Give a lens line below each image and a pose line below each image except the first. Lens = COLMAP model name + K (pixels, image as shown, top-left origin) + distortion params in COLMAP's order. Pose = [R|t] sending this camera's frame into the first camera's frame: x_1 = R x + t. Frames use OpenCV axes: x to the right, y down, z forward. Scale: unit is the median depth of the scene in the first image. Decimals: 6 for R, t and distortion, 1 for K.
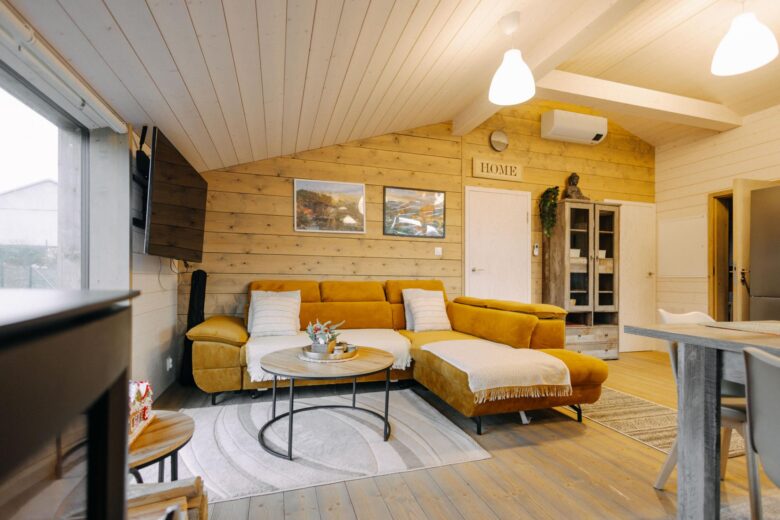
lens RADIAL K [[359.4, 0, 379.2], [0, 359.4, 281.0], [0, 0, 1]] dist [0.001102, 0.000574]
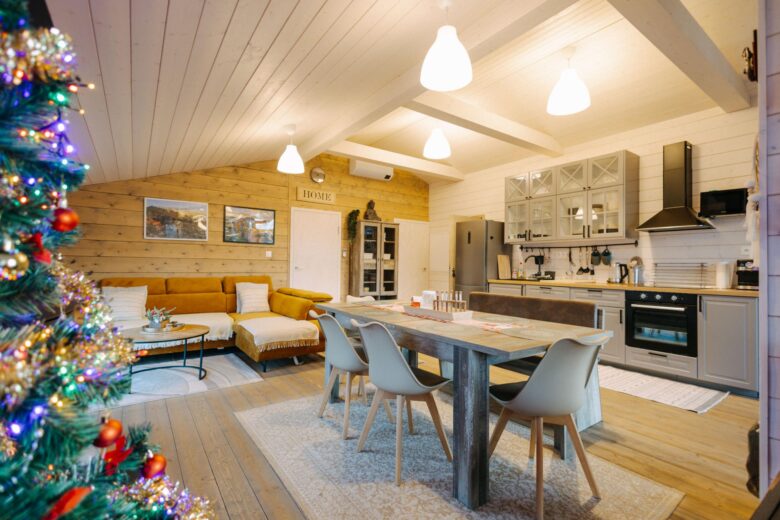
lens RADIAL K [[359.4, 0, 390.1], [0, 359.4, 254.3], [0, 0, 1]] dist [0.001102, 0.000574]
pose [[0.942776, 0.011352, 0.333235, 0.155055], [-0.000405, 0.999458, -0.032904, -0.040106], [-0.333428, 0.030886, 0.942270, -0.466392]]
